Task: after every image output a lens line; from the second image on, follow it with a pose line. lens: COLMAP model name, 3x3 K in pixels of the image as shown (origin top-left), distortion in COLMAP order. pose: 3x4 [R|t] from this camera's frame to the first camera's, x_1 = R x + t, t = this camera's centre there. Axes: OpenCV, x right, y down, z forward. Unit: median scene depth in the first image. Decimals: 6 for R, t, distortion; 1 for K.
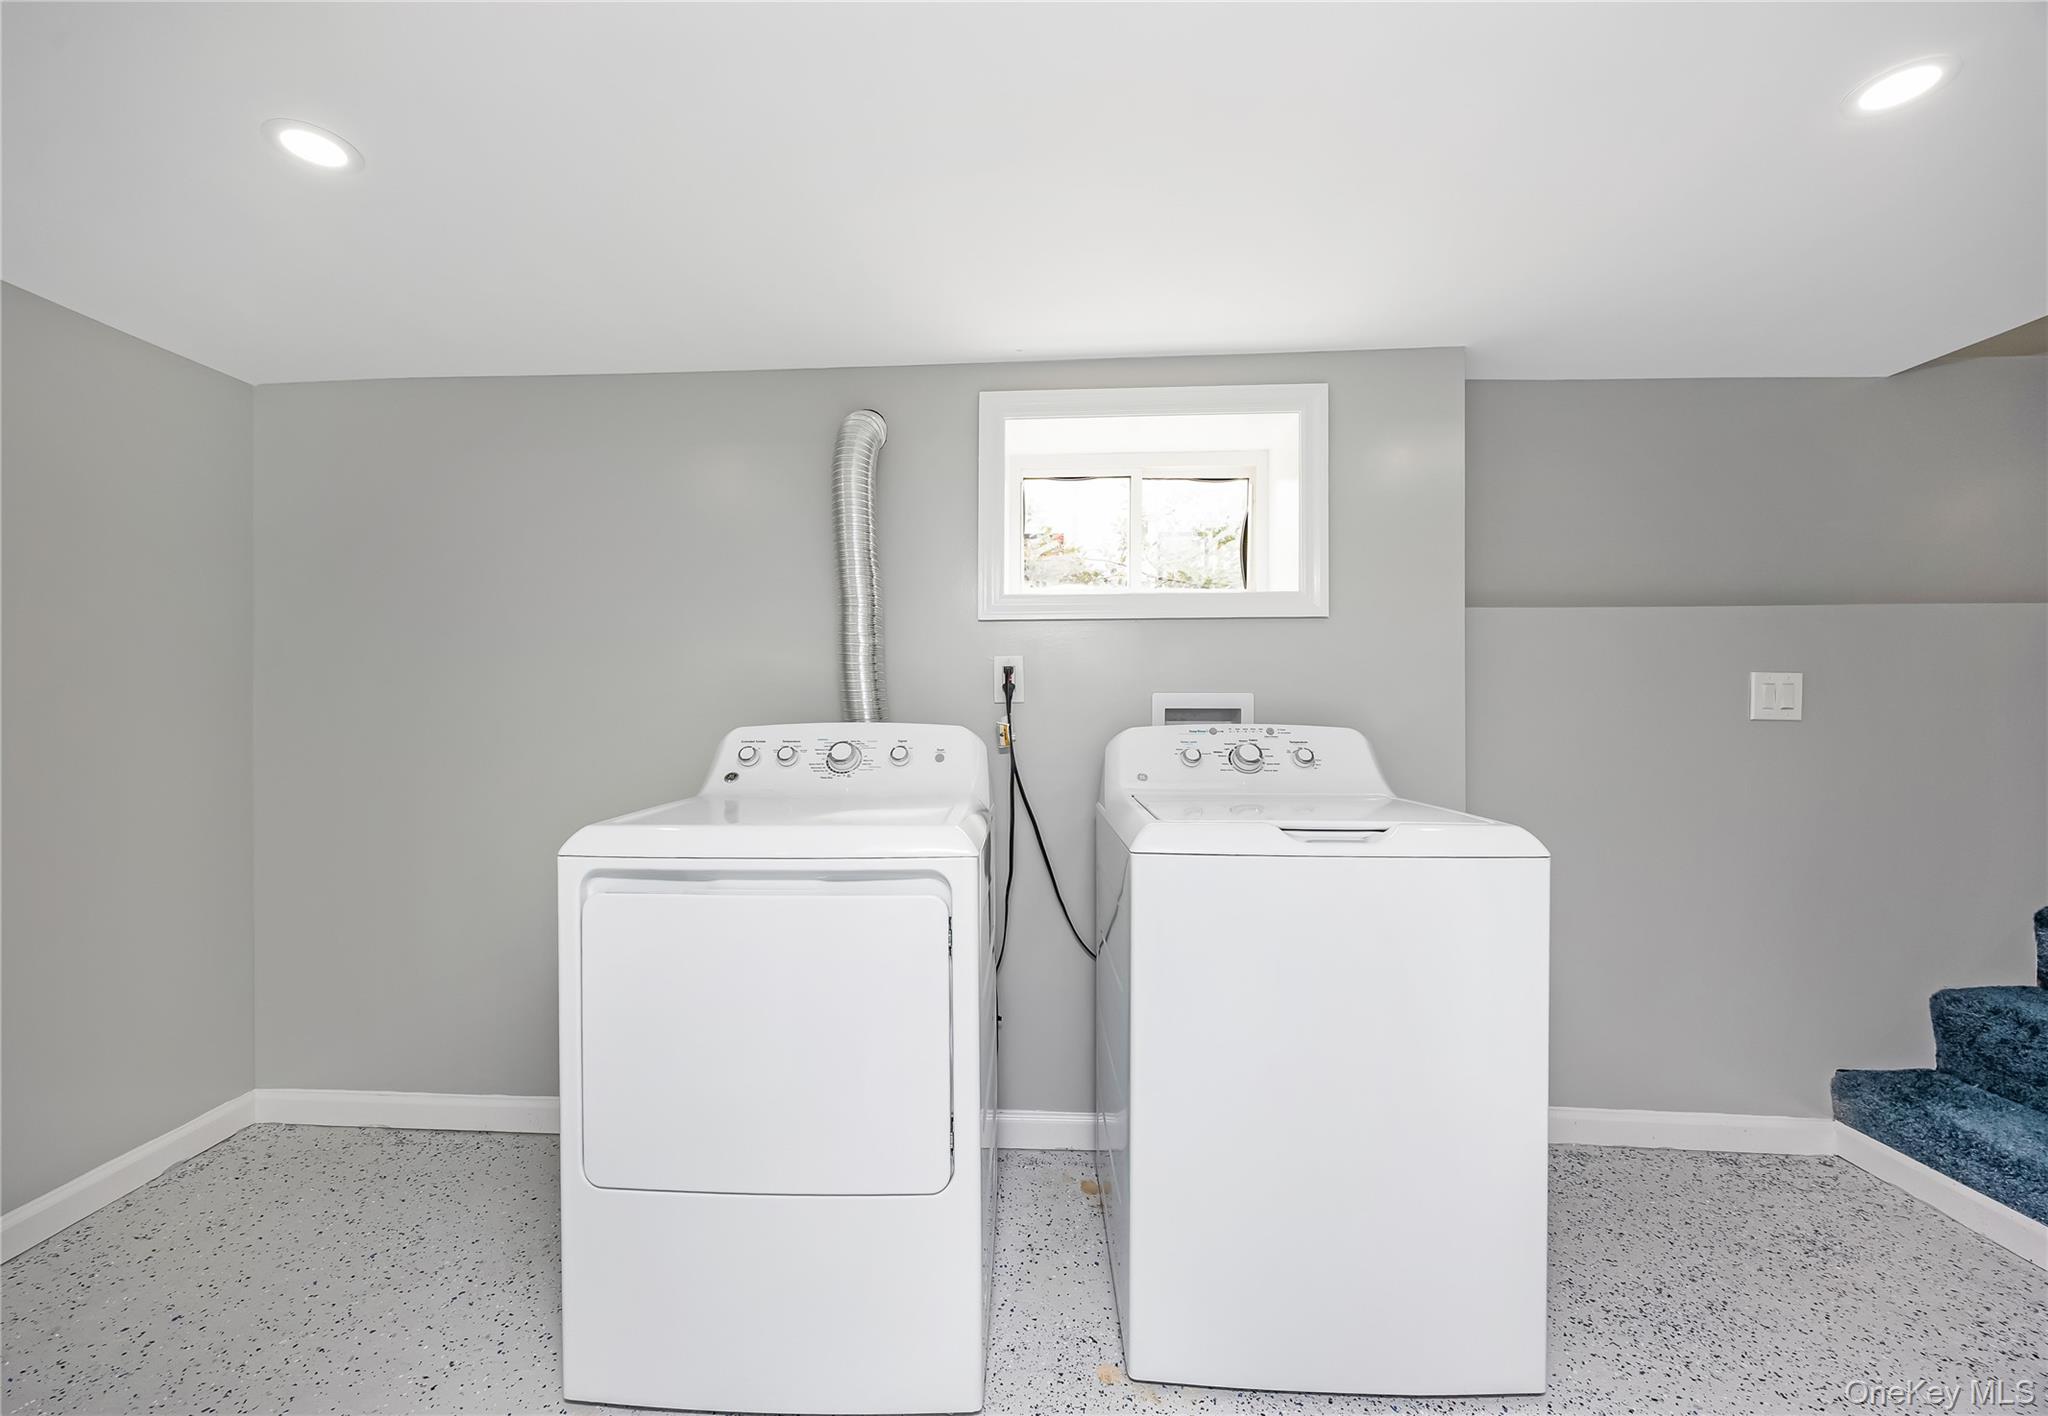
lens RADIAL K [[794.5, 0, 1024.0], [0, 794.5, 708.0], [0, 0, 1]] dist [-0.002246, -0.000142]
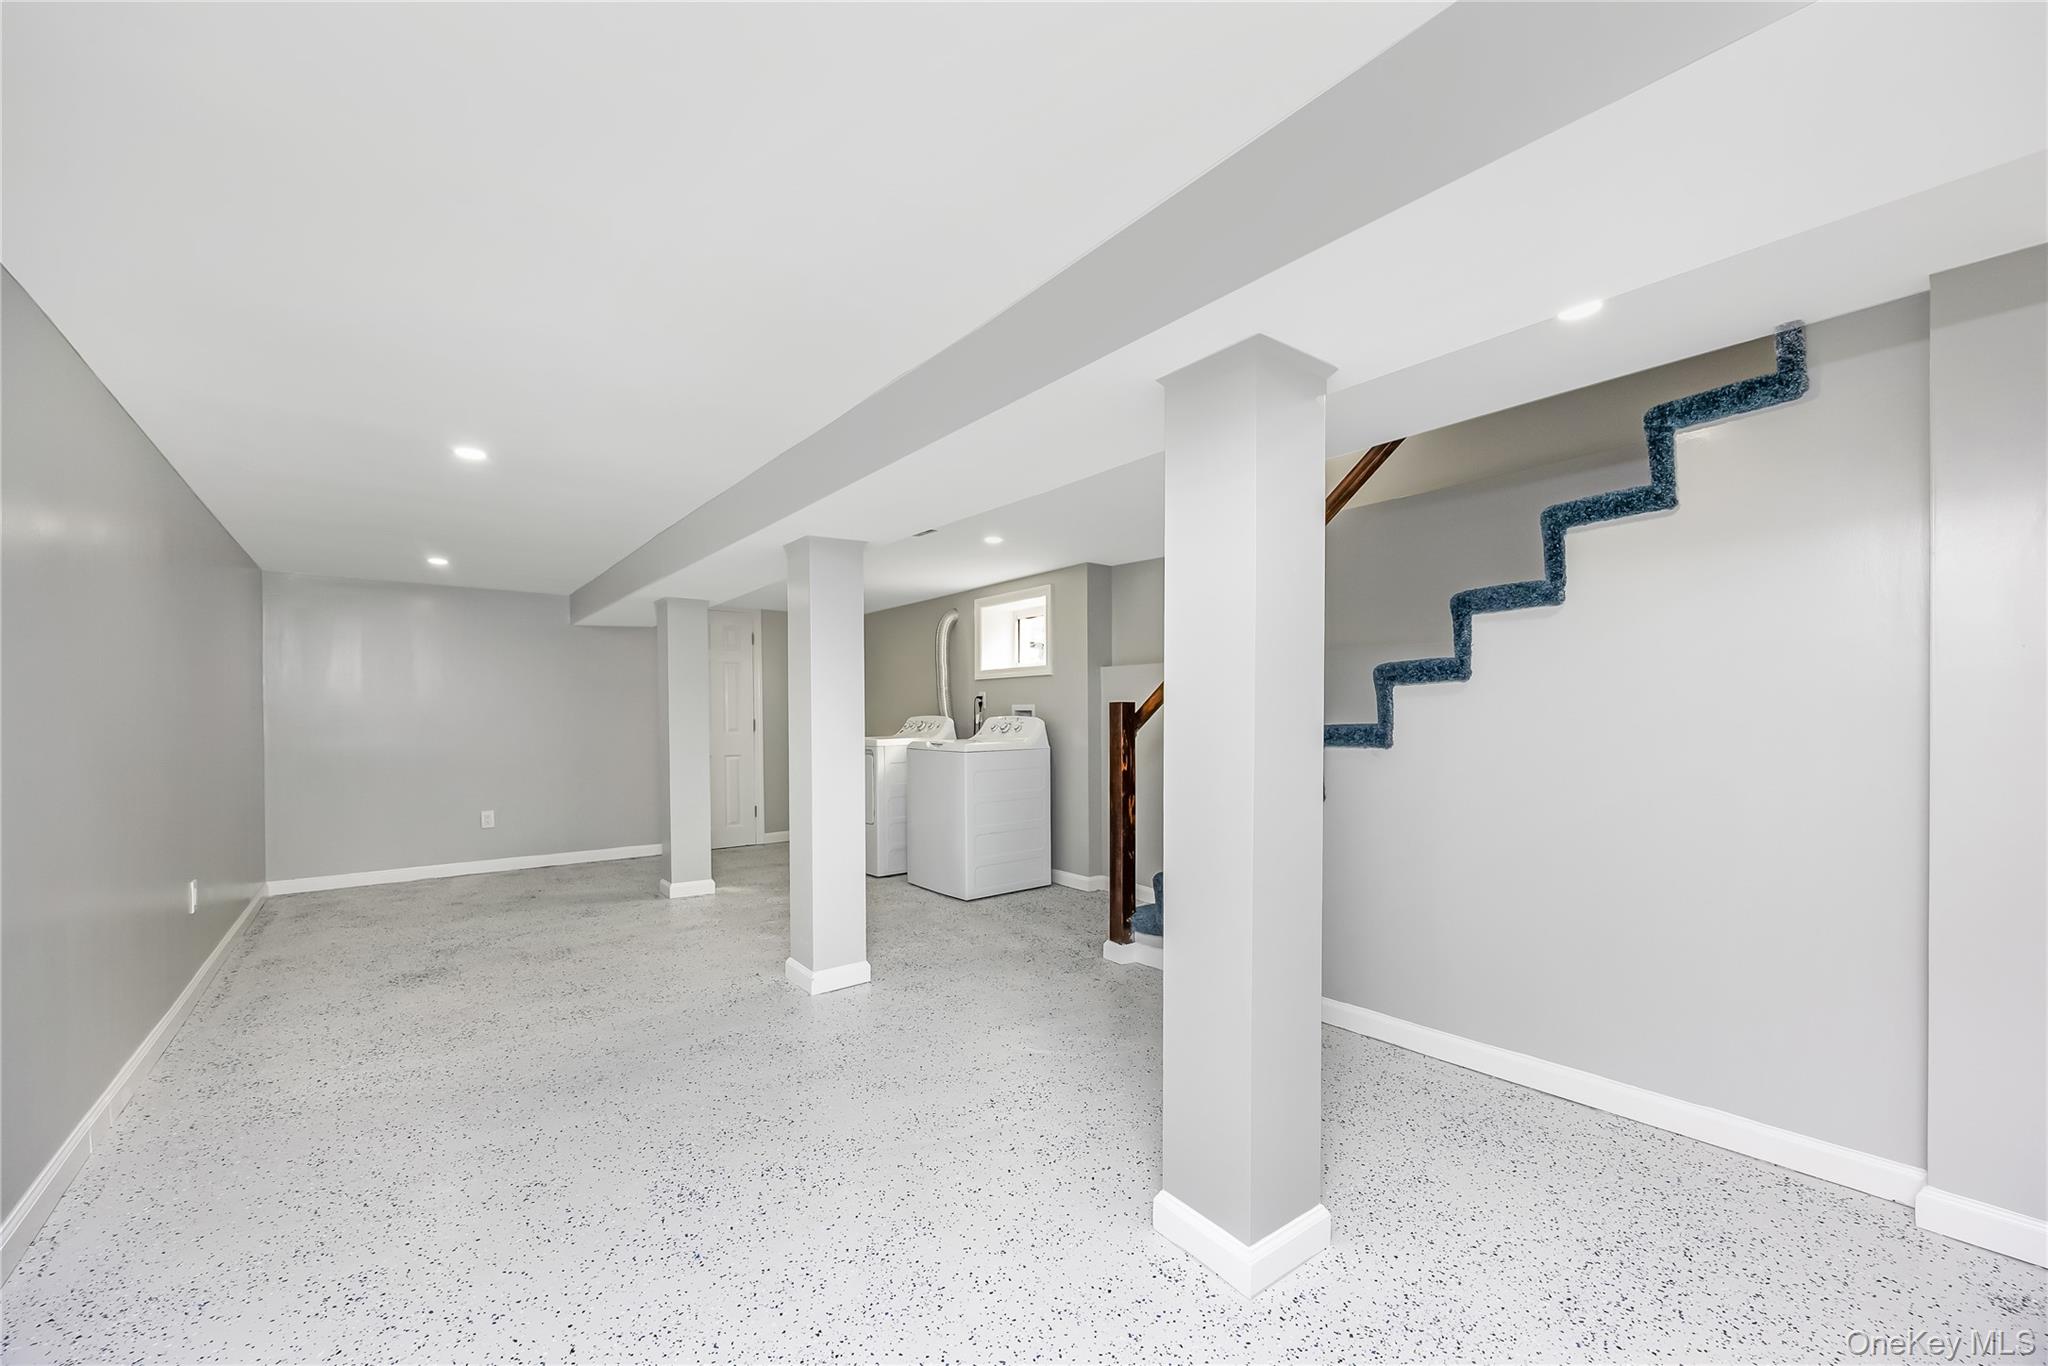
lens RADIAL K [[835.6, 0, 1041.4], [0, 835.6, 719.6], [0, 0, 1]] dist [0.000888, 0.000058]
pose [[0.646323, 0.001237, -0.763063, 2.481308], [0.007837, 0.999935, 0.008259, 0.008244], [0.763024, -0.011318, 0.646272, -0.788783]]
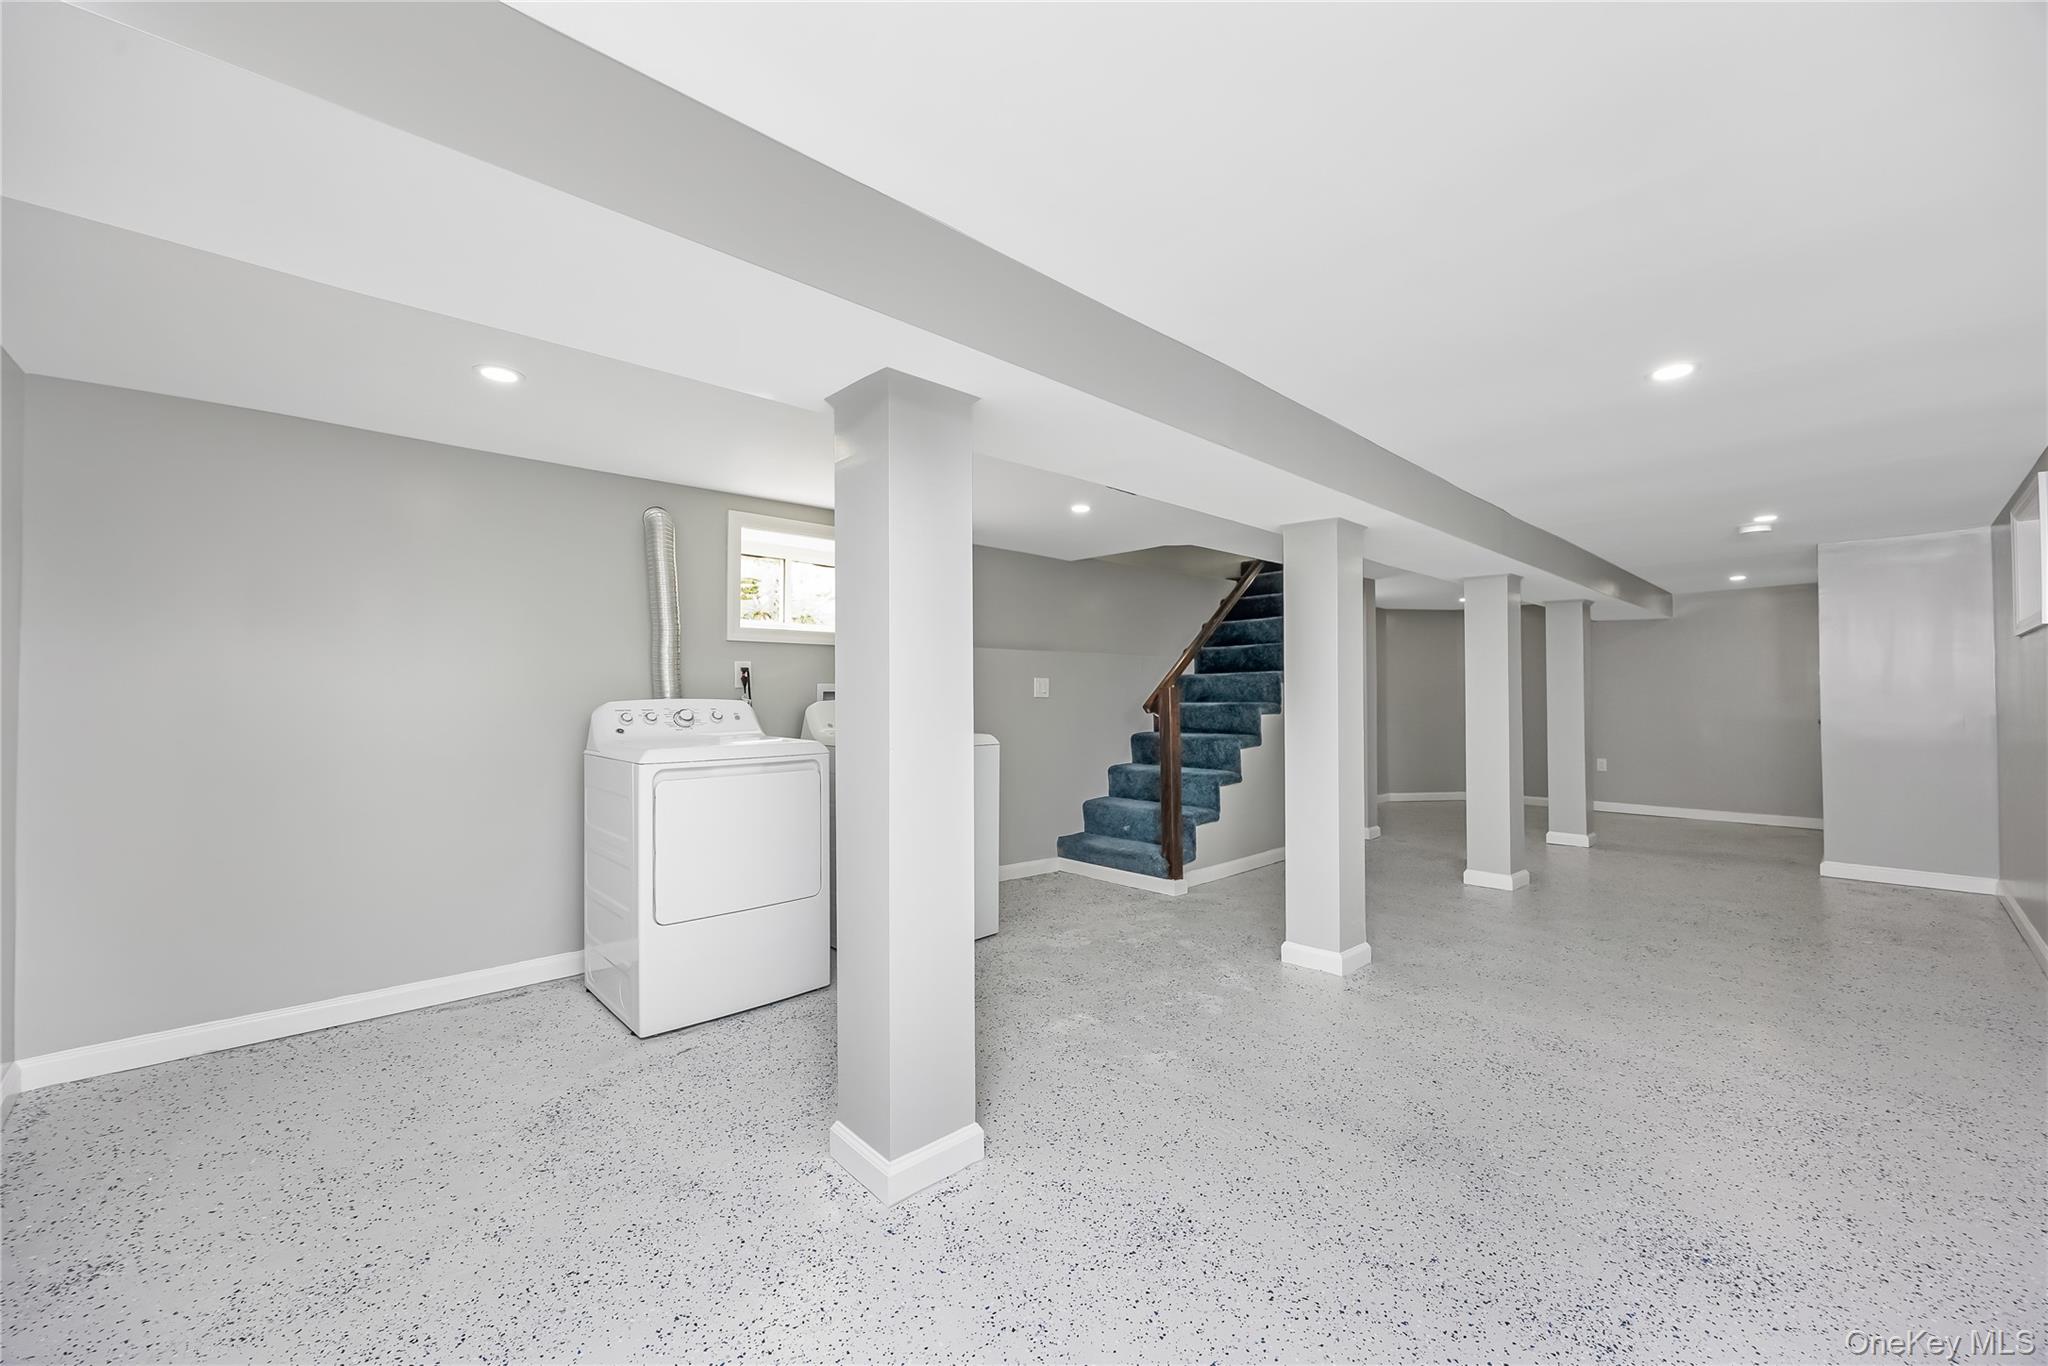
lens RADIAL K [[812.4, 0, 1030.4], [0, 812.4, 701.2], [0, 0, 1]] dist [-0.002080, -0.000019]
pose [[0.692190, -0.004812, 0.721699, -0.897438], [0.000945, 0.999983, 0.005761, 0.013632], [-0.721714, -0.003306, 0.692183, -0.721806]]
